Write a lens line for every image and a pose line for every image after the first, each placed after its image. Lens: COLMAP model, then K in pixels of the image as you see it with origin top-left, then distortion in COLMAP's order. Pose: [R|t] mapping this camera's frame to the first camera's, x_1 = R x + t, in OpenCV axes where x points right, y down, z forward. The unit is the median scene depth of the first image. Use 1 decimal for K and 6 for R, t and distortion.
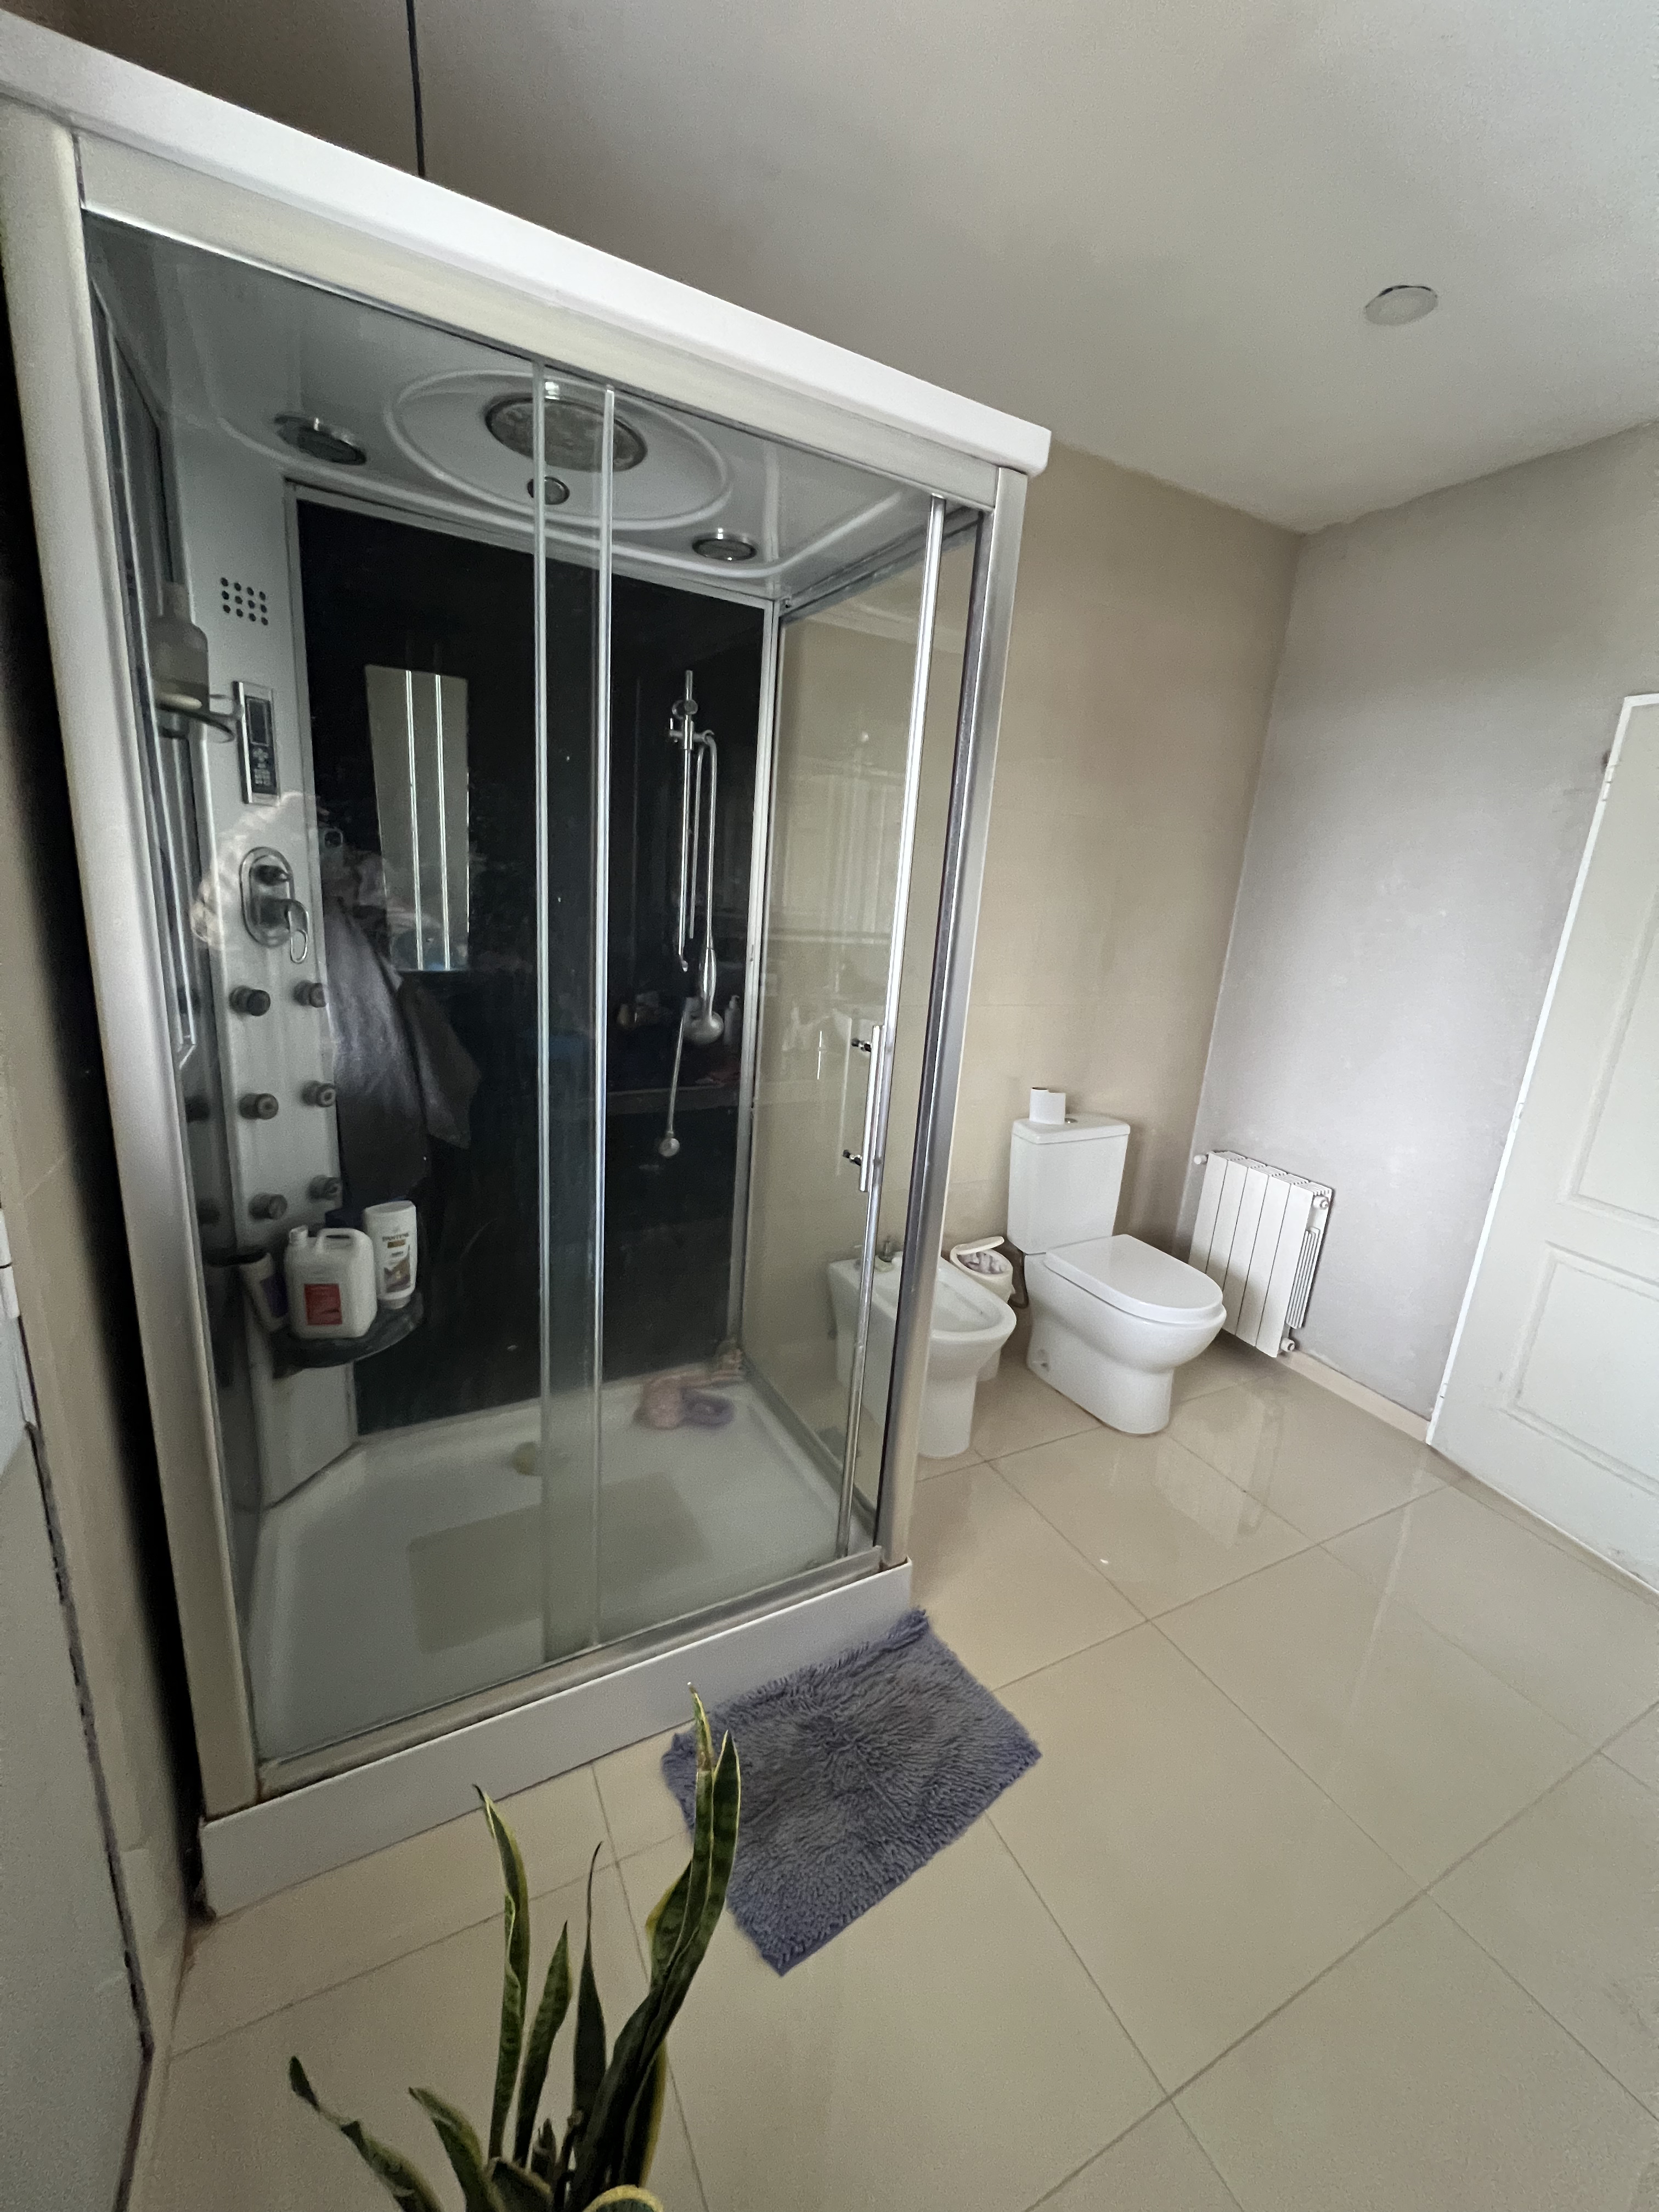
lens RADIAL K [[882.7, 0, 828.2], [0, 882.7, 1102.5], [0, 0, 1]] dist [-0.001587, 0.000343]
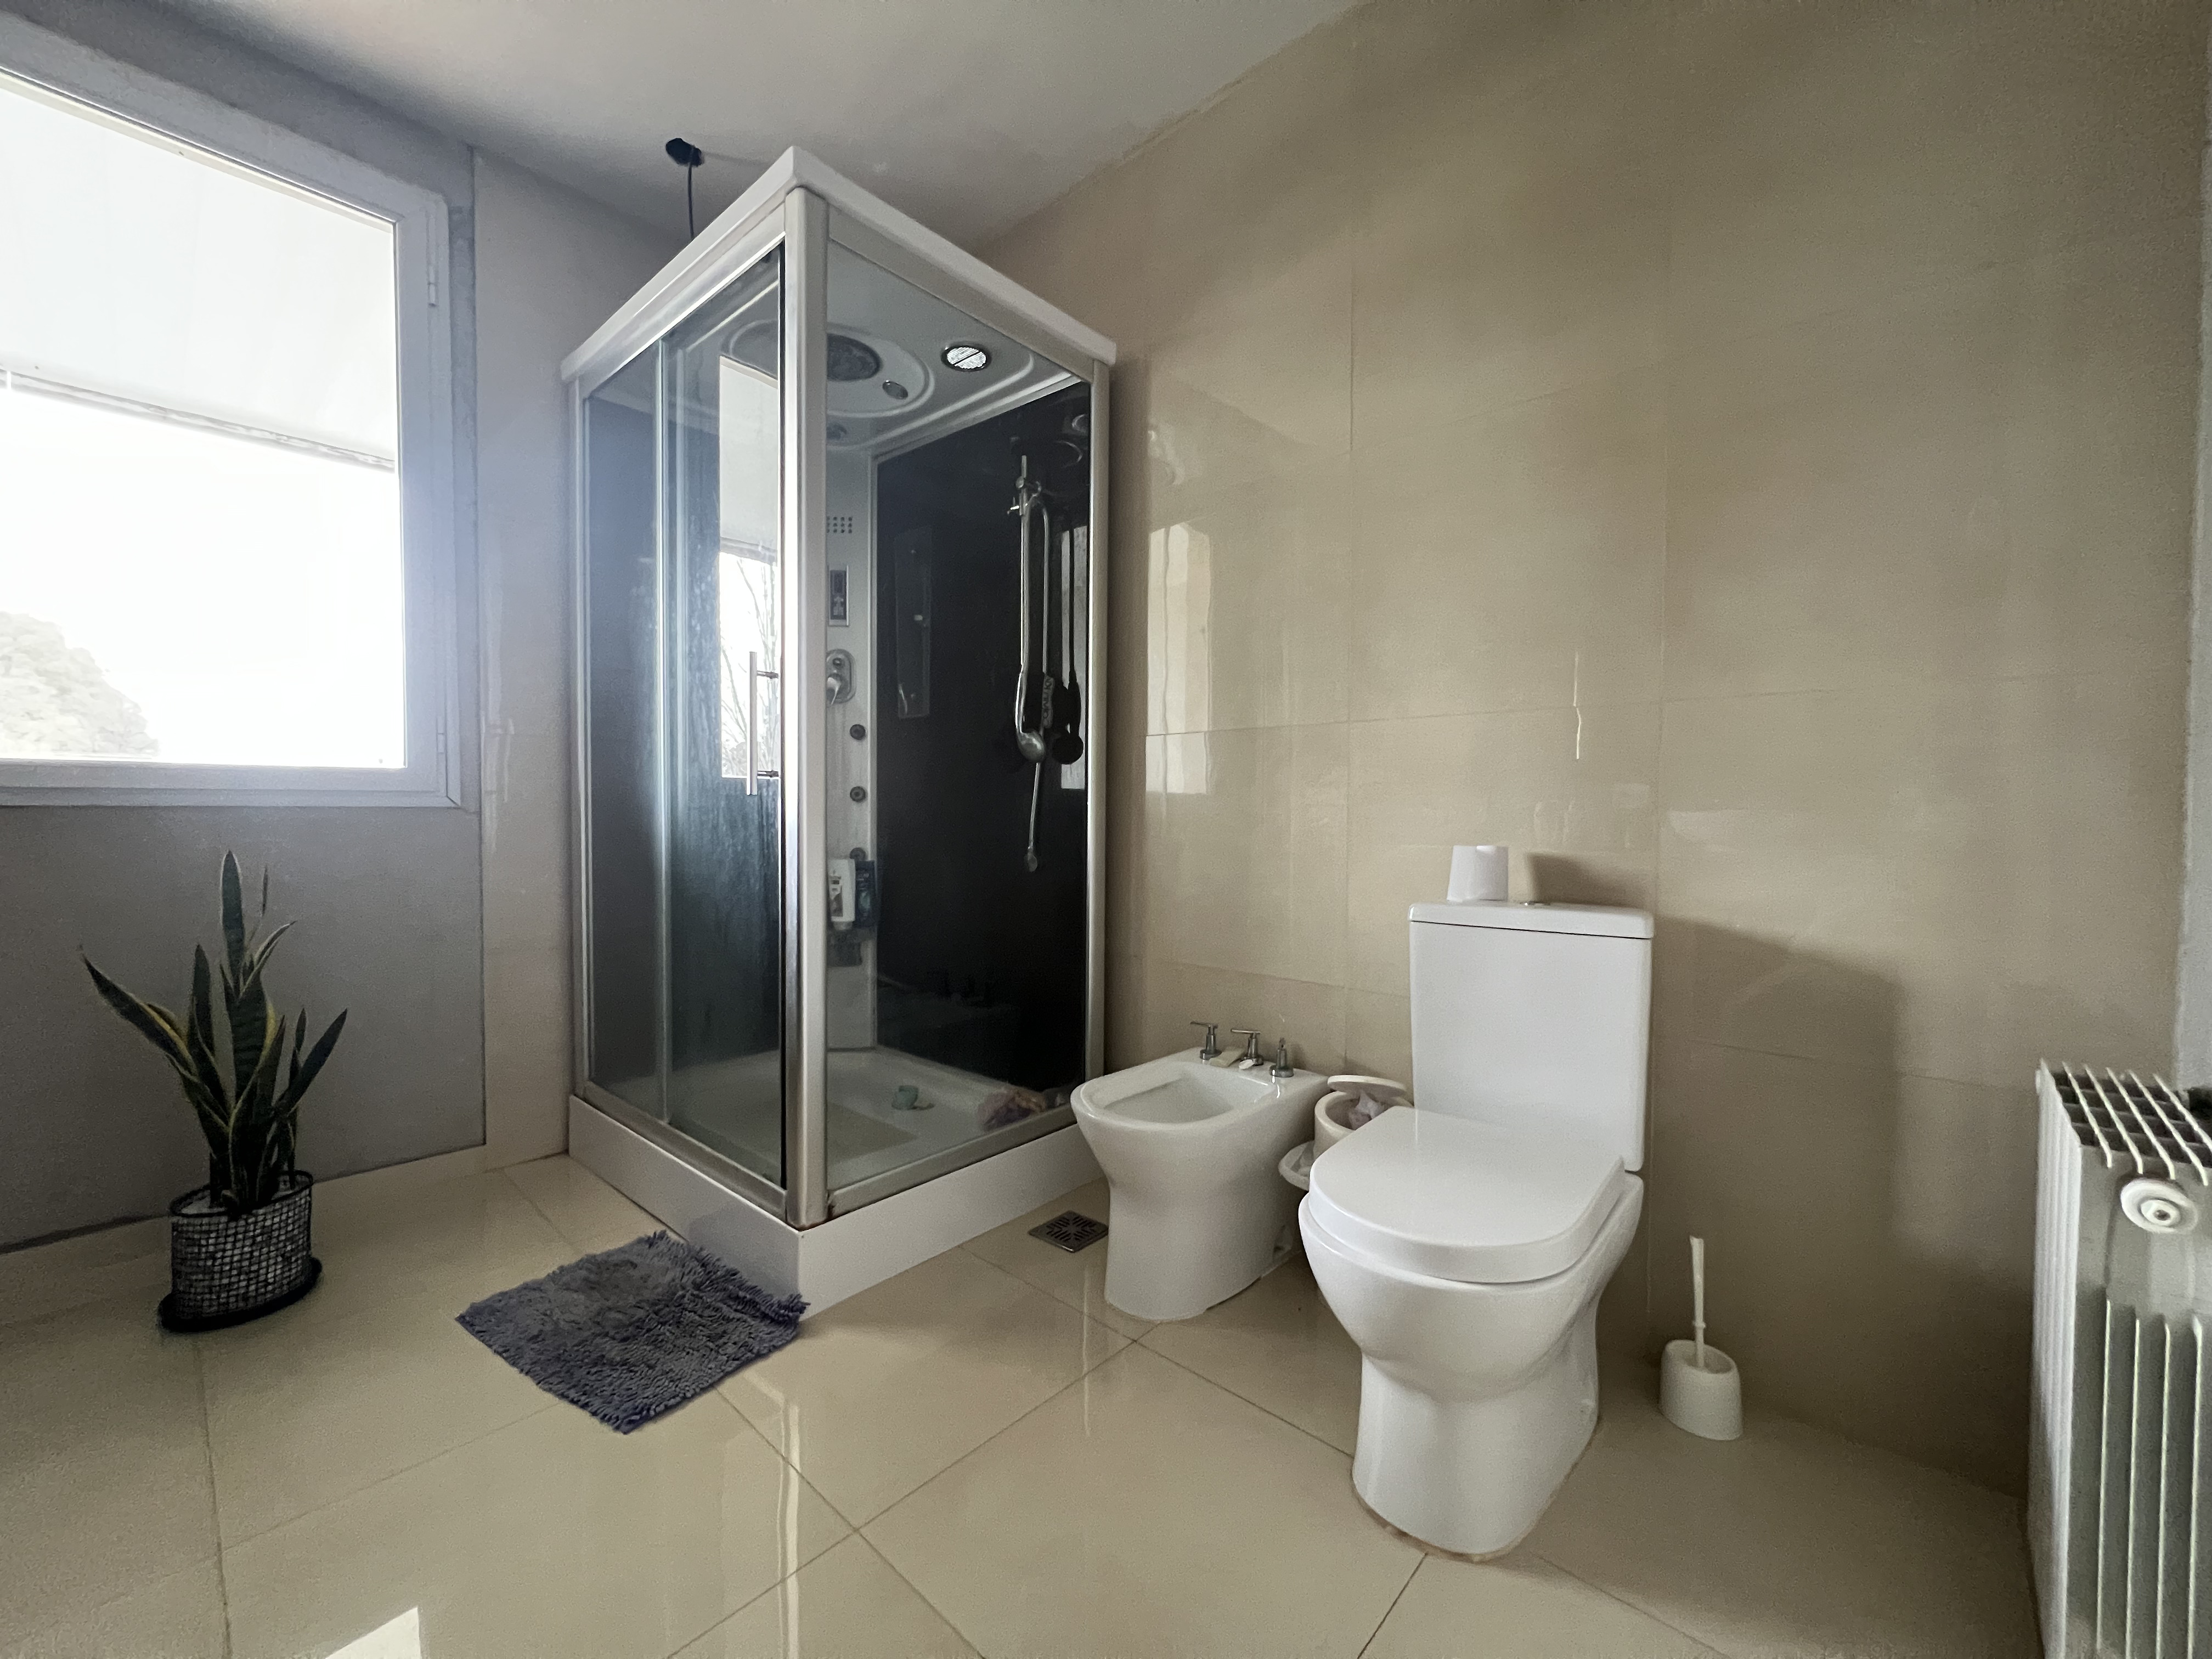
lens RADIAL K [[882.7, 0, 1101.1], [0, 882.7, 826.7], [0, 0, 1]] dist [-0.001587, 0.000343]
pose [[0.343591, -0.046821, -0.937952, 1.232716], [-0.212286, 0.969033, -0.126137, 0.178907], [0.914811, 0.242454, 0.323011, 1.004498]]
